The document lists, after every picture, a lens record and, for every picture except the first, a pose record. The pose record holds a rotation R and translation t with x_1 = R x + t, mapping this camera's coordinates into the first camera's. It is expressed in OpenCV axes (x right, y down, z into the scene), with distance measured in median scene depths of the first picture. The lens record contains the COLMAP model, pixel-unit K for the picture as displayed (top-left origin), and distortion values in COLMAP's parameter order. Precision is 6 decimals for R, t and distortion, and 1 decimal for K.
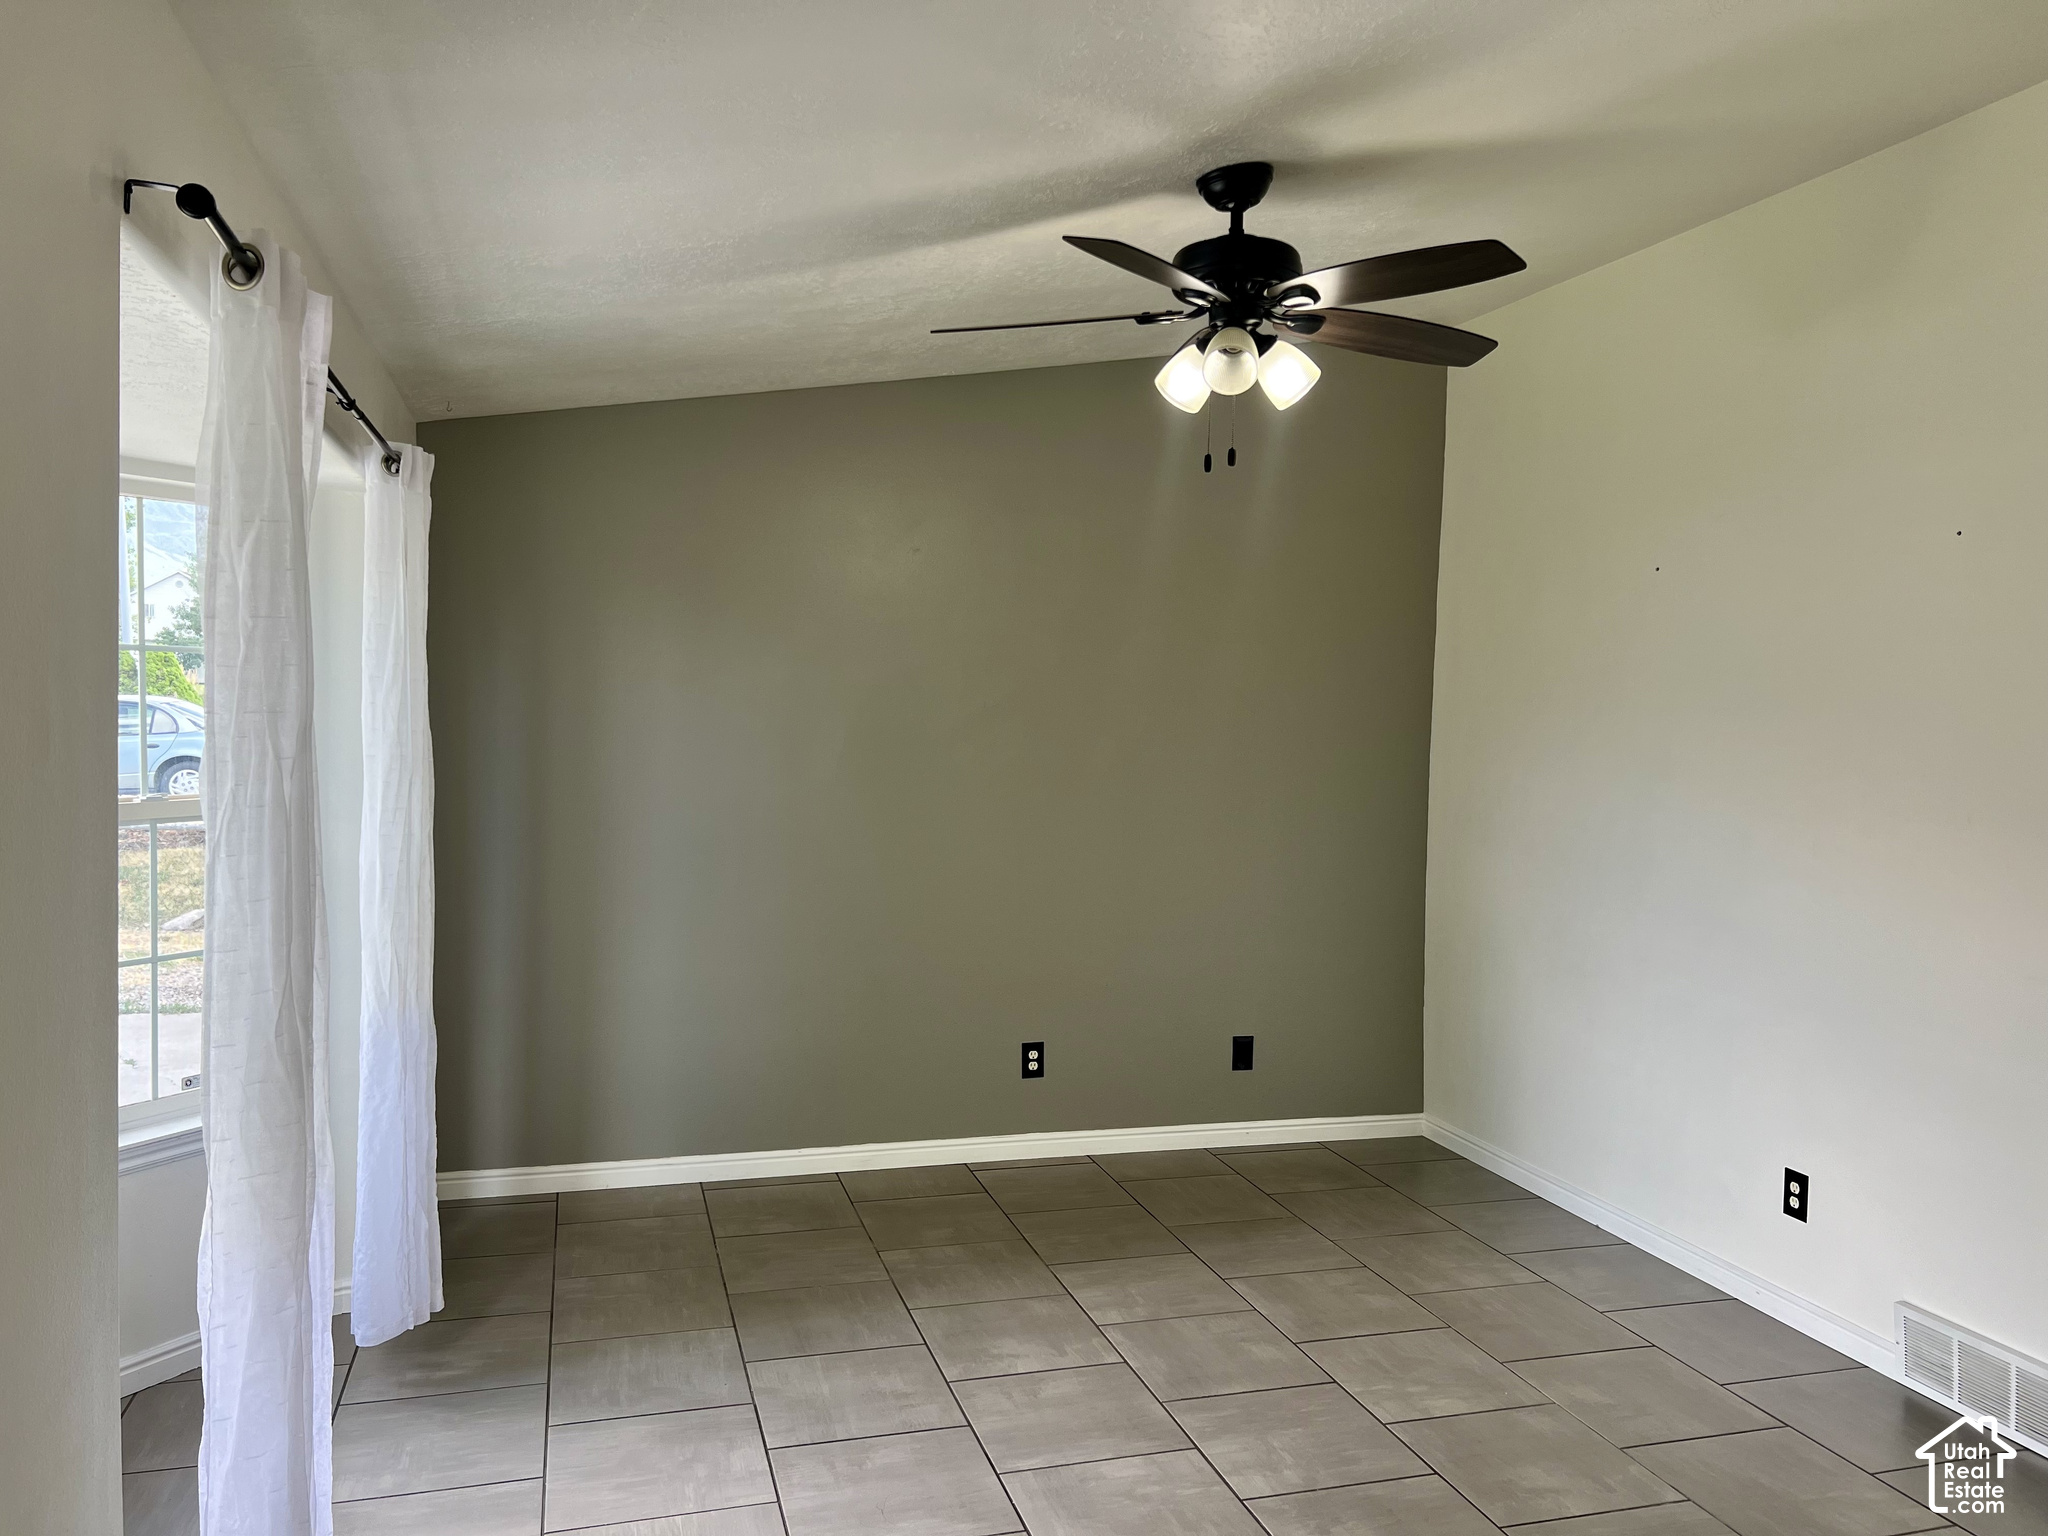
lens RADIAL K [[1563.8, 0, 1059.7], [0, 1563.8, 752.0], [0, 0, 1]] dist [0.046562, -0.014679]
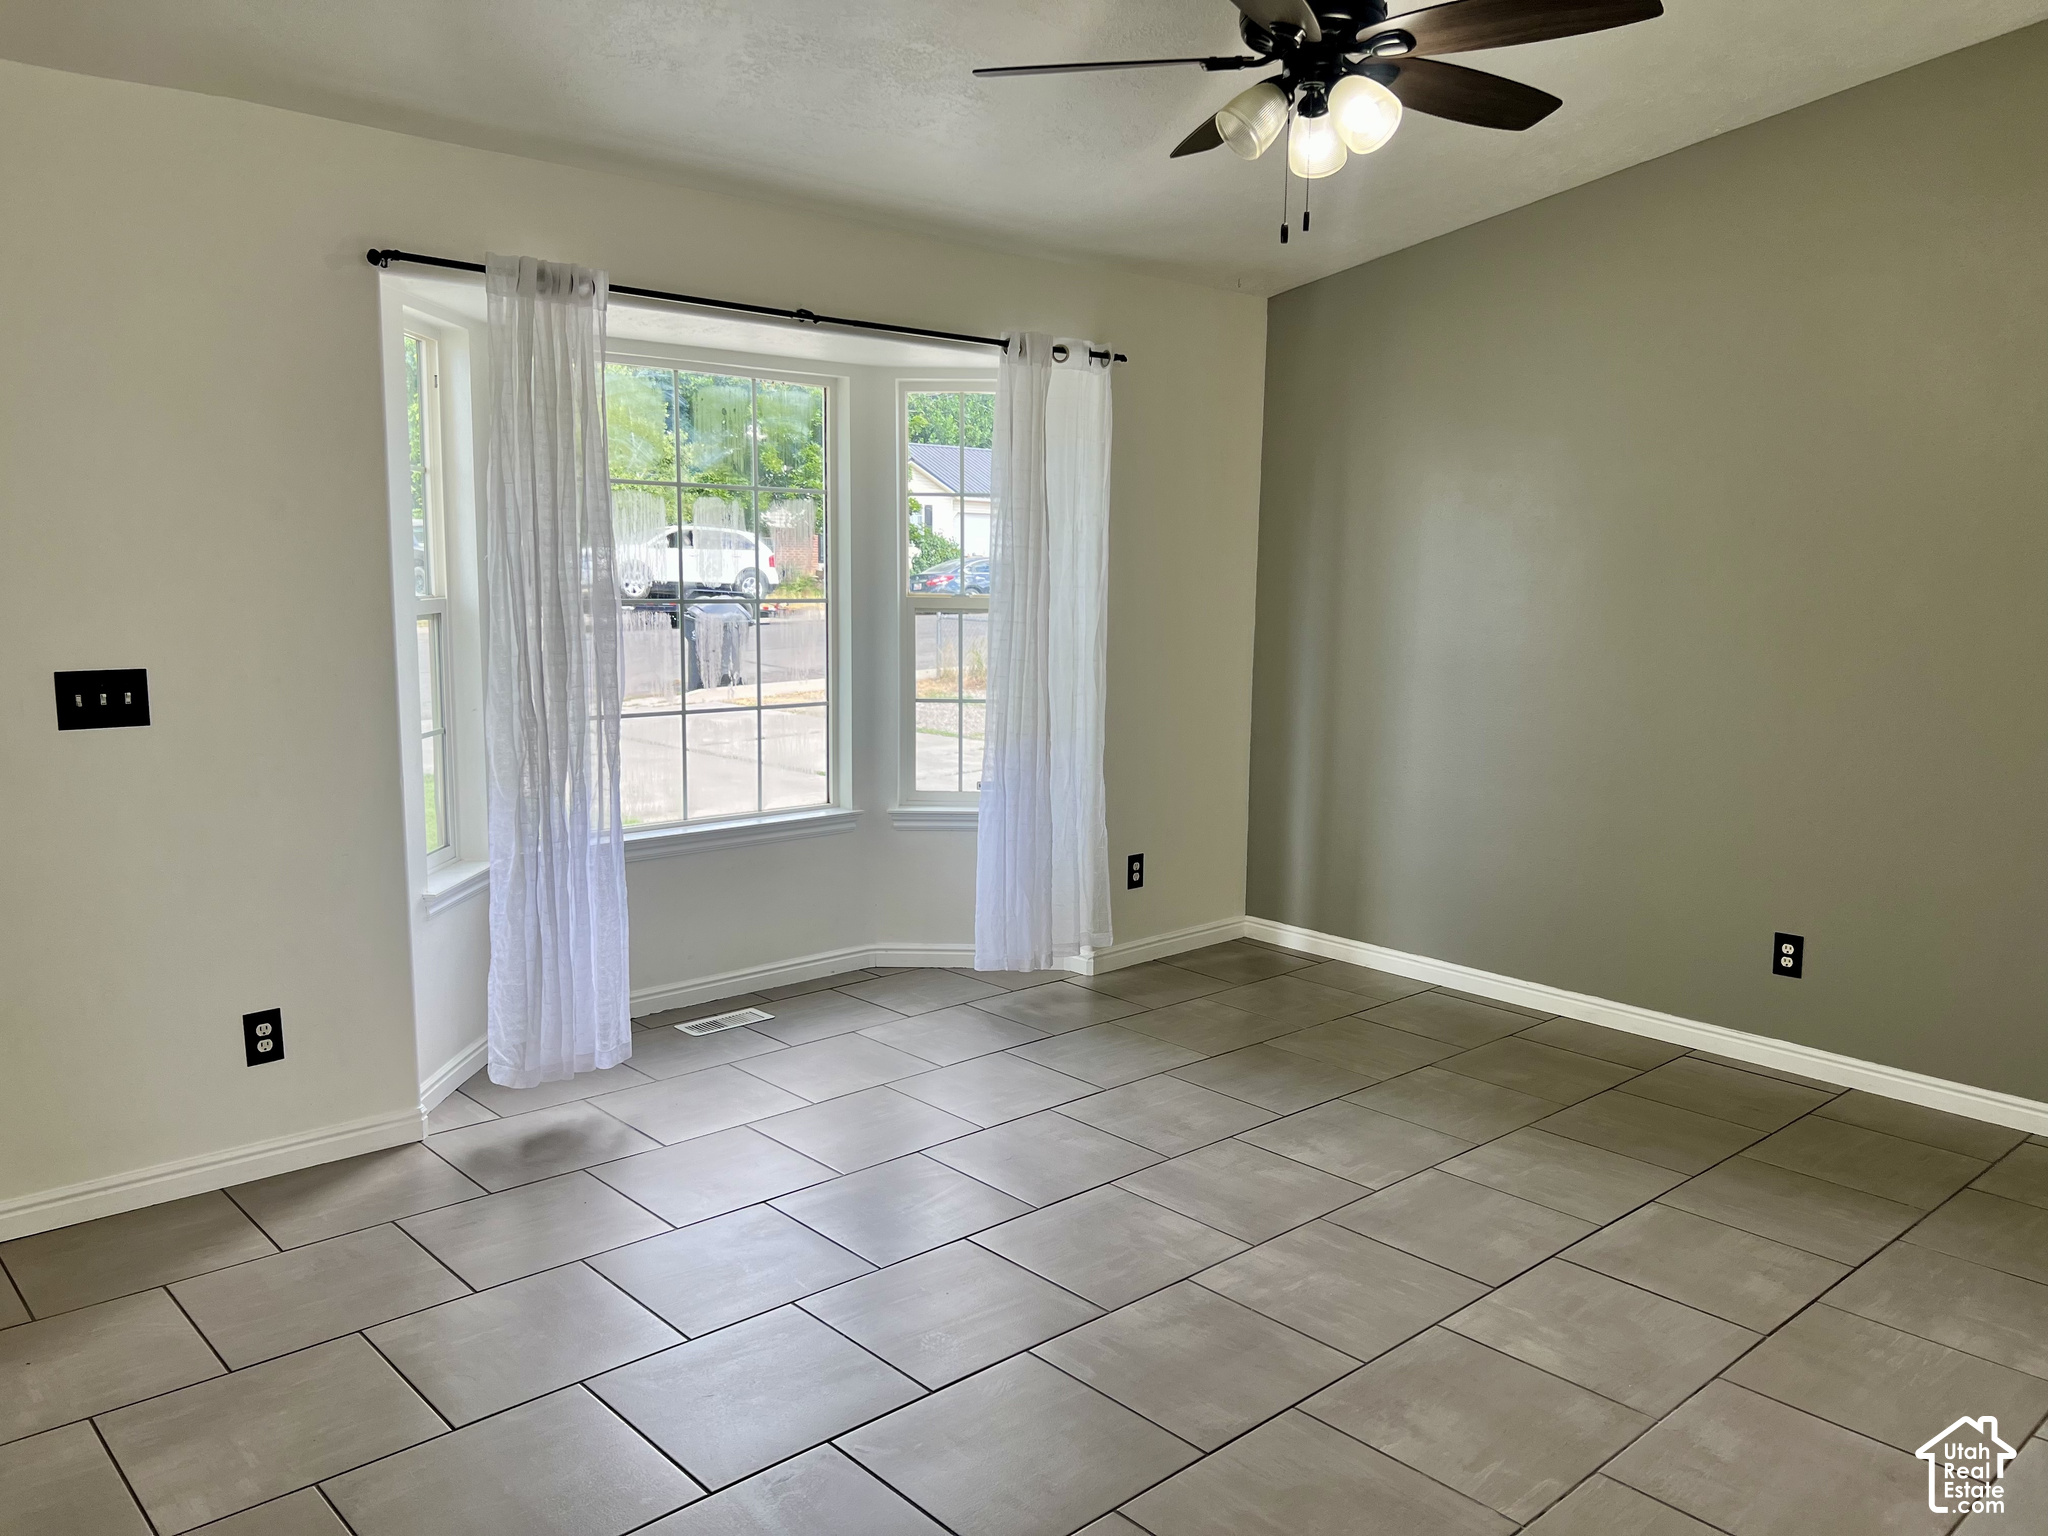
lens RADIAL K [[1563.8, 0, 1067.1], [0, 1563.8, 751.1], [0, 0, 1]] dist [0.046562, -0.014679]
pose [[0.444357, 0.098475, -0.890421, 0.781793], [-0.039650, 0.995128, 0.090268, 0.038683], [0.894972, -0.004806, 0.446097, 0.396132]]
